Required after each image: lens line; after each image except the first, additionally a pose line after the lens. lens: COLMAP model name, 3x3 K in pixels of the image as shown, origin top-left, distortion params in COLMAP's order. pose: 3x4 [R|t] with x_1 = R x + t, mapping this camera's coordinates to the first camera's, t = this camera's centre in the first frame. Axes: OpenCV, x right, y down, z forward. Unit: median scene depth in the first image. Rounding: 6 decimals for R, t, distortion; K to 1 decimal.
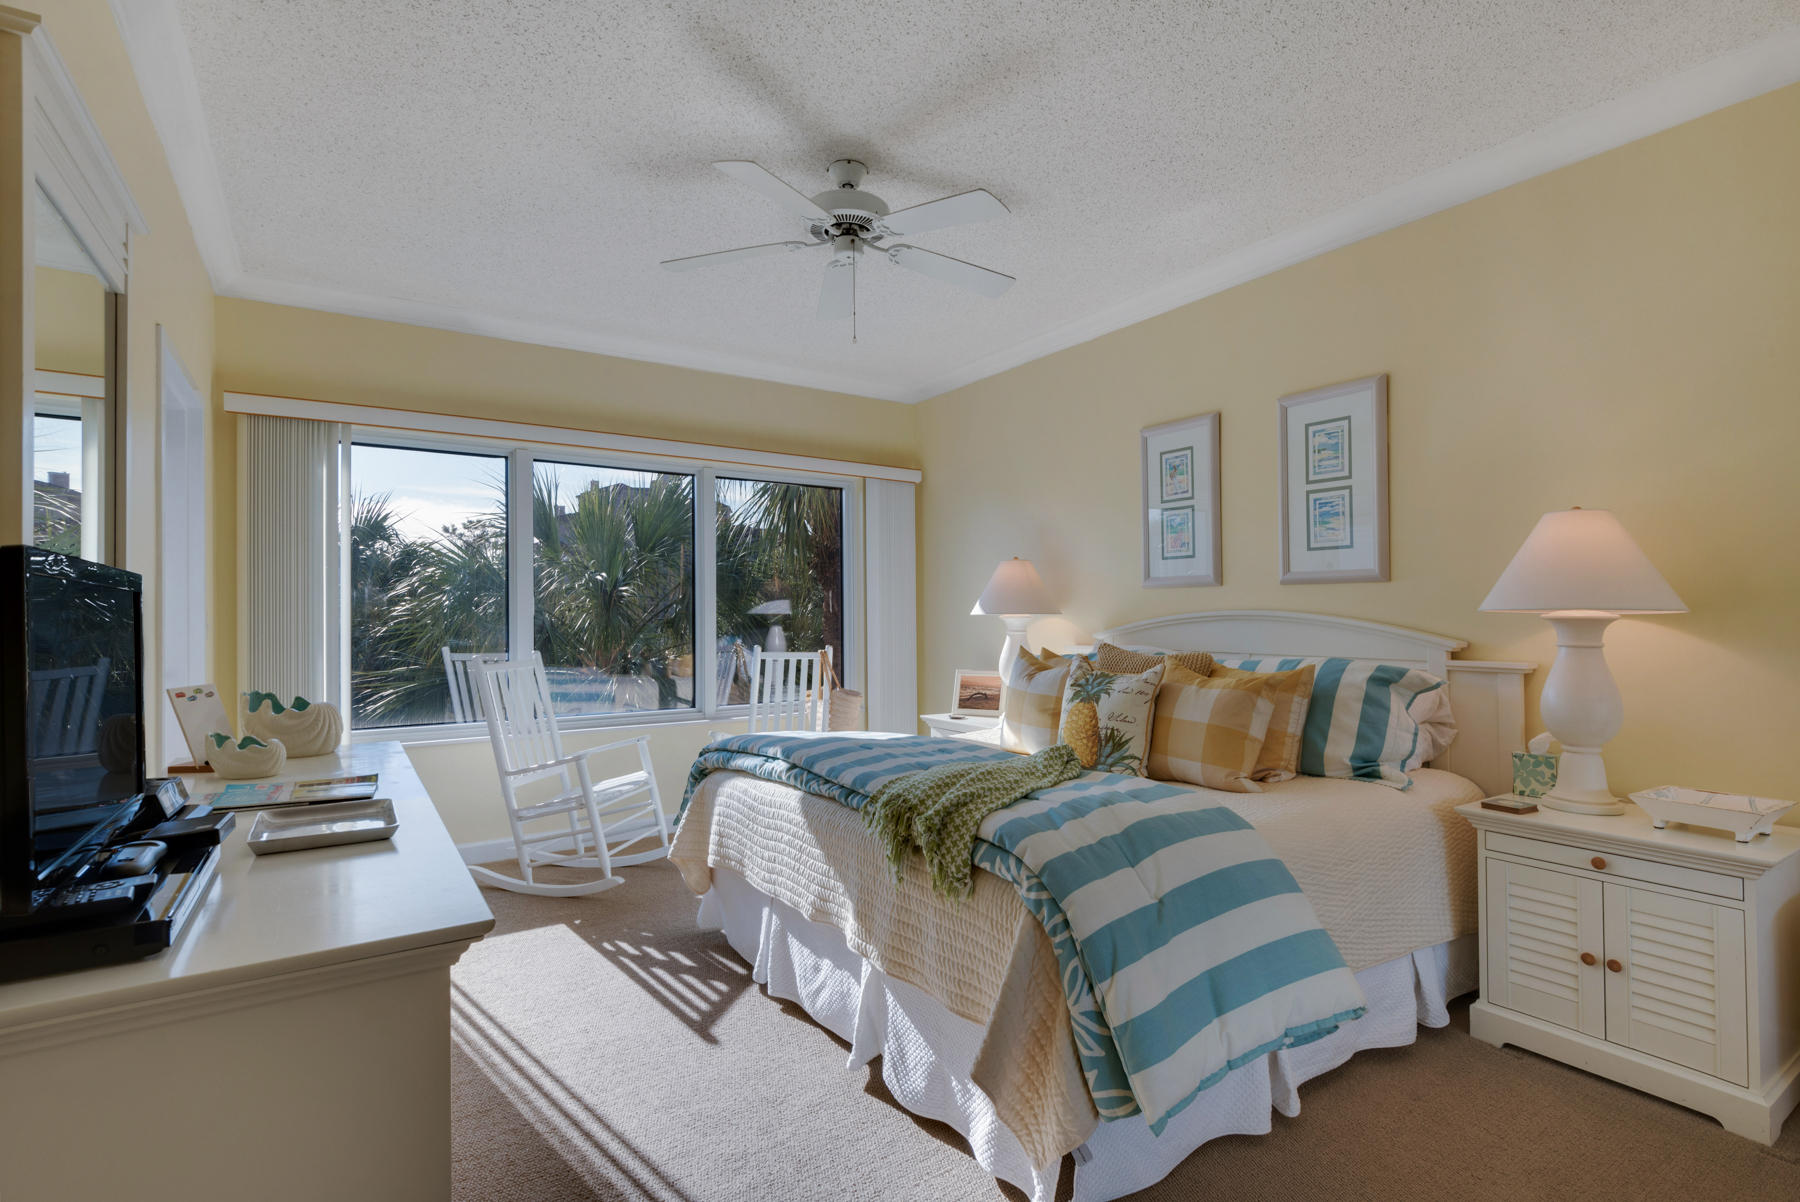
lens RADIAL K [[876.4, 0, 906.1], [0, 876.4, 592.7], [0, 0, 1]] dist [-0.001482, -0.008167]
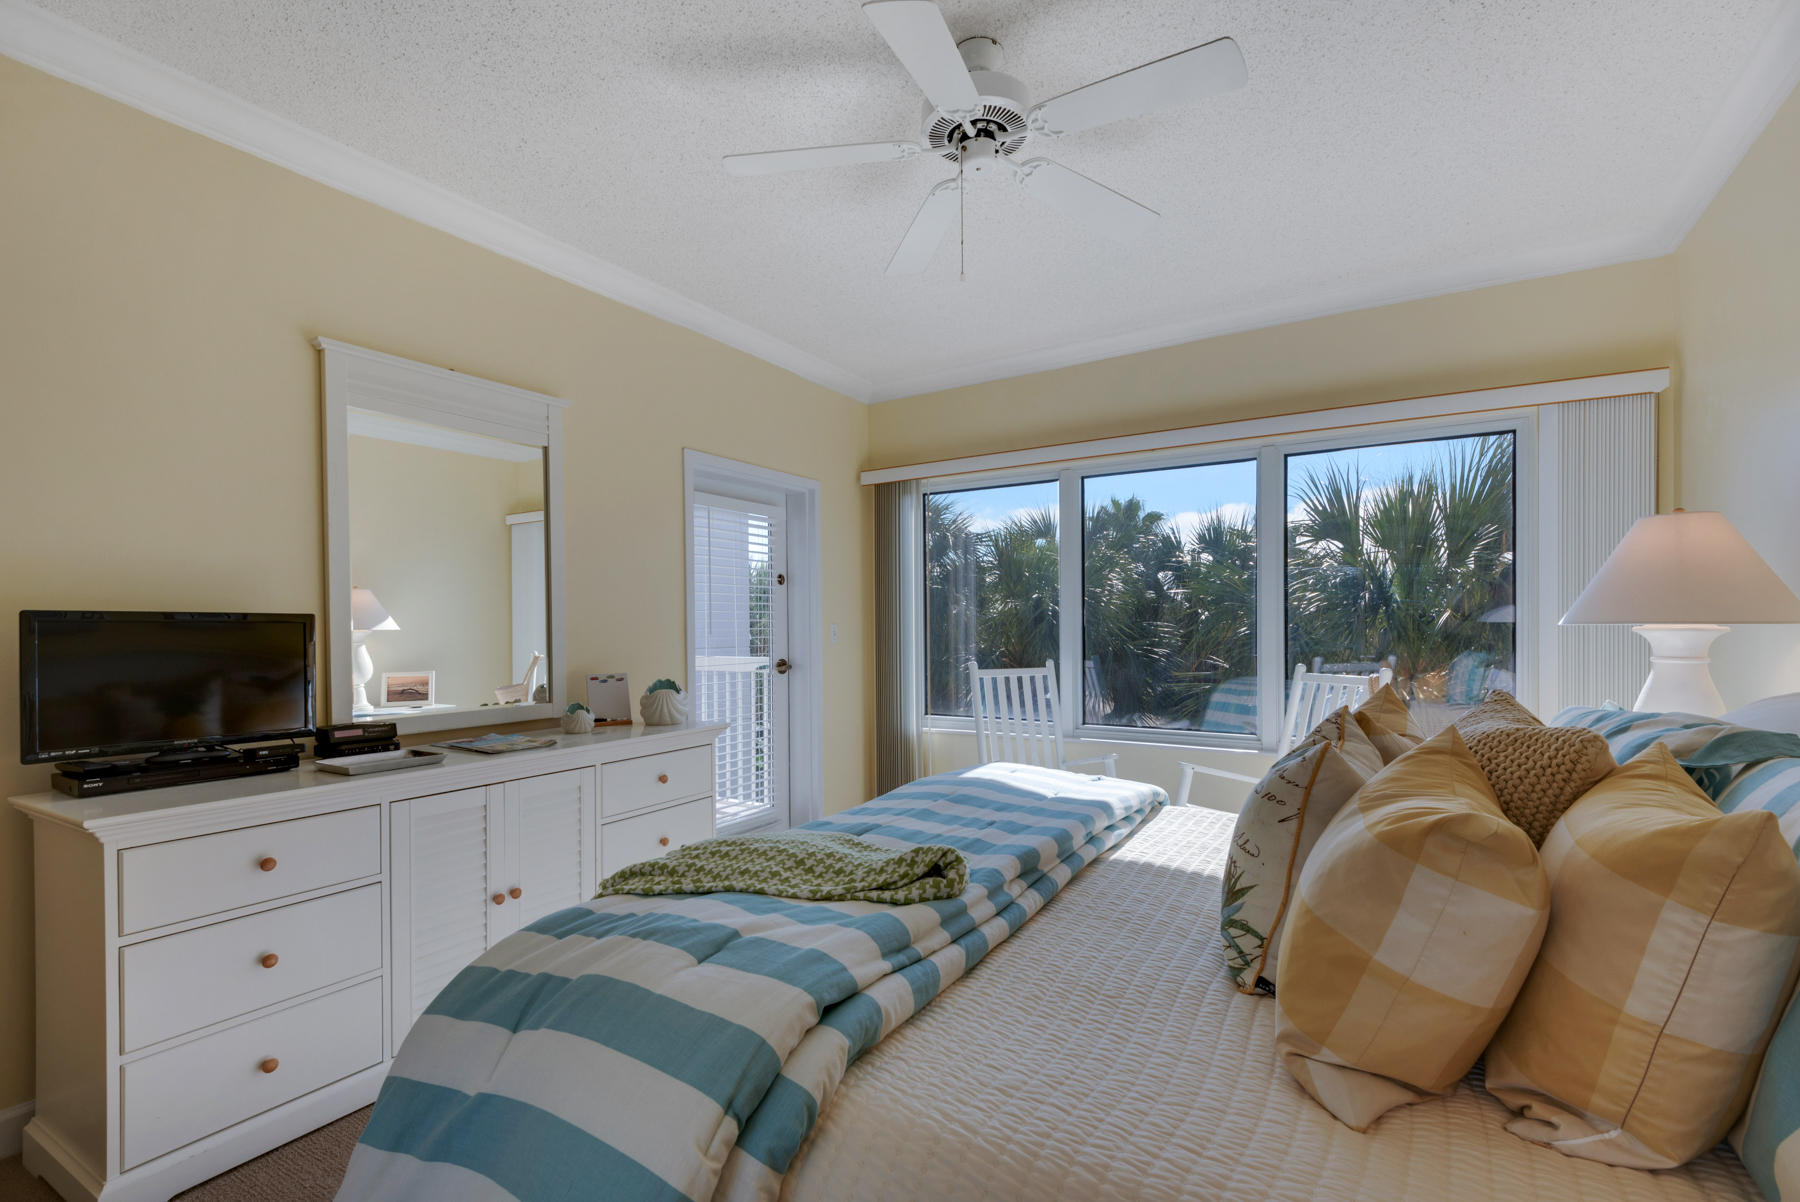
lens RADIAL K [[788.4, 0, 888.1], [0, 788.4, 601.2], [0, 0, 1]] dist [0.011963, -0.008141]
pose [[0.419762, -0.025254, -0.907283, 0.568885], [0.038628, 0.999204, -0.009941, 0.003456], [0.906812, -0.030874, 0.420403, 0.624121]]
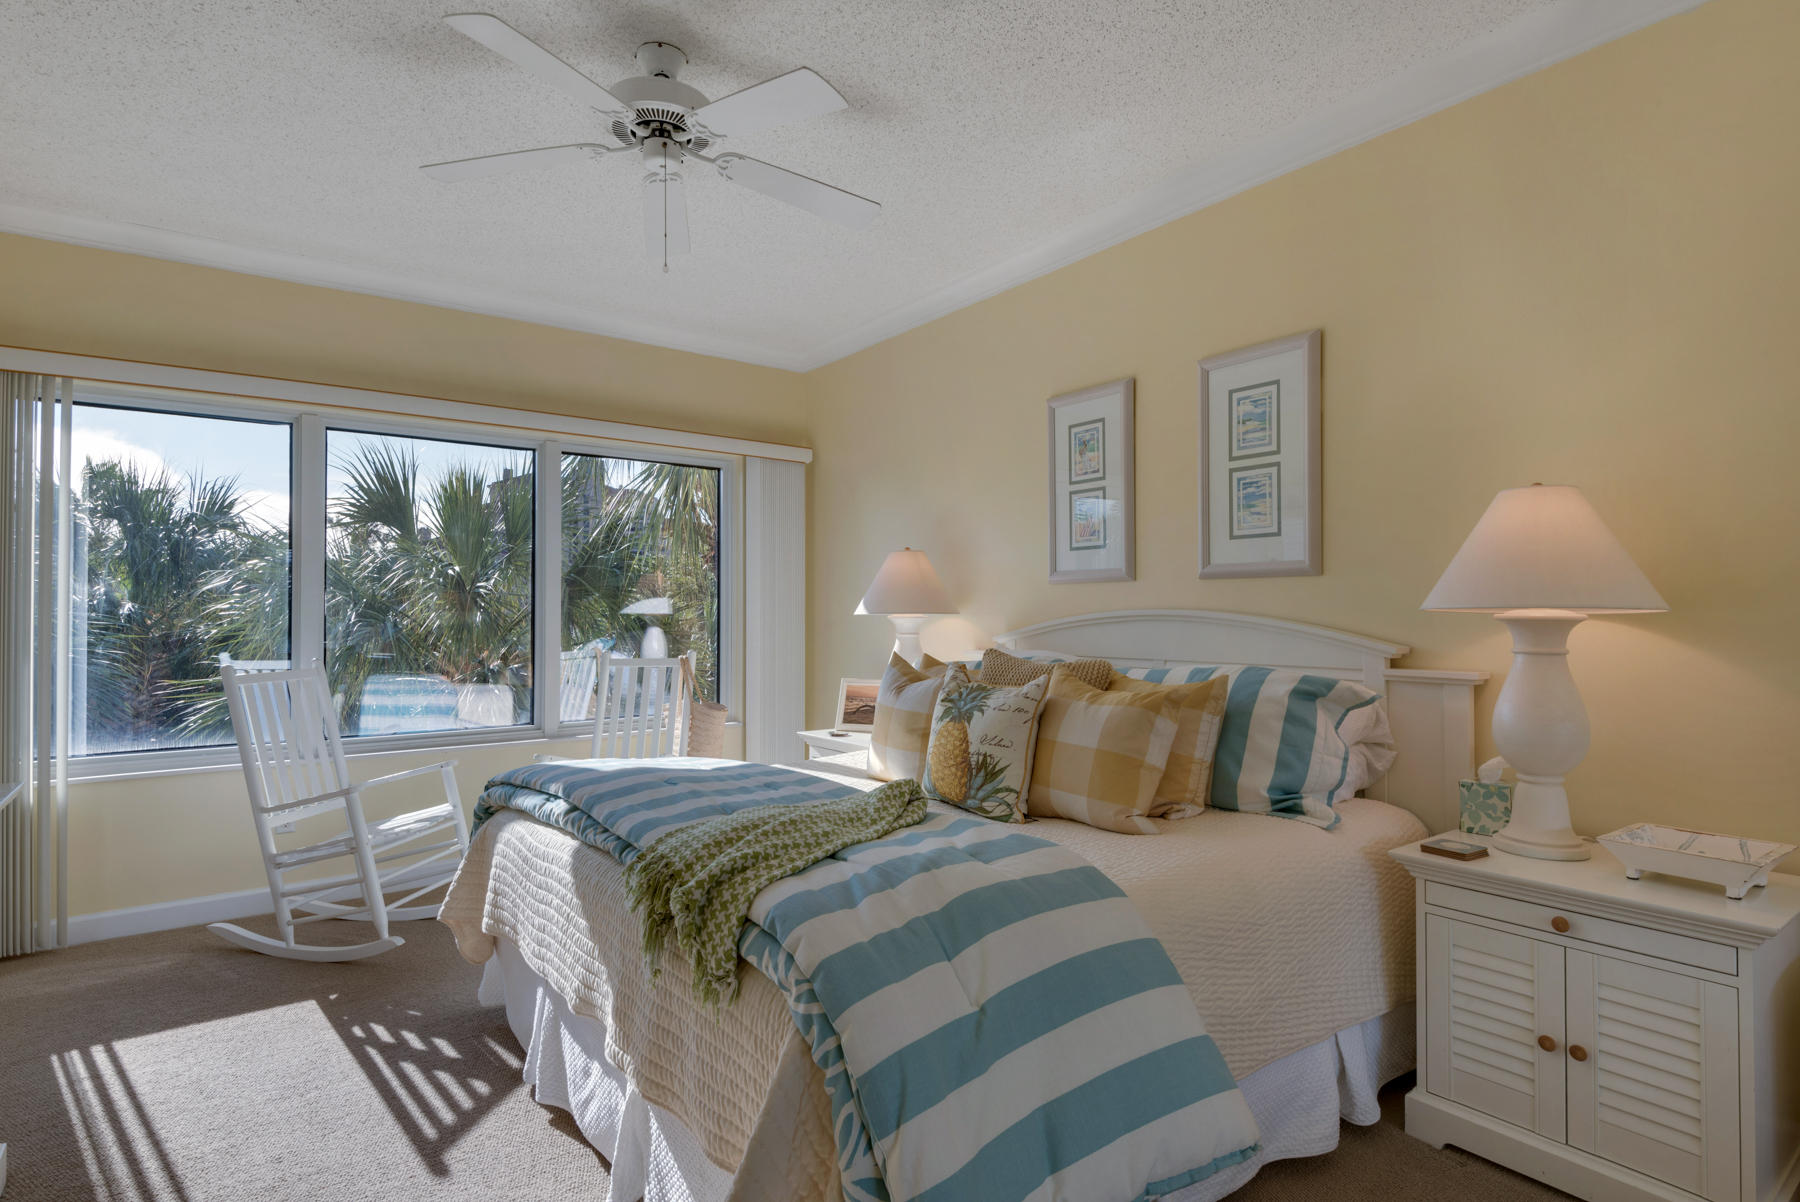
lens RADIAL K [[912.1, 0, 909.8], [0, 912.1, 603.3], [0, 0, 1]] dist [-0.000798, -0.006399]
pose [[0.998431, 0.000880, 0.055996, 0.117300], [-0.001625, 0.999911, 0.013260, 0.003536], [-0.055980, -0.013330, 0.998343, 0.158457]]
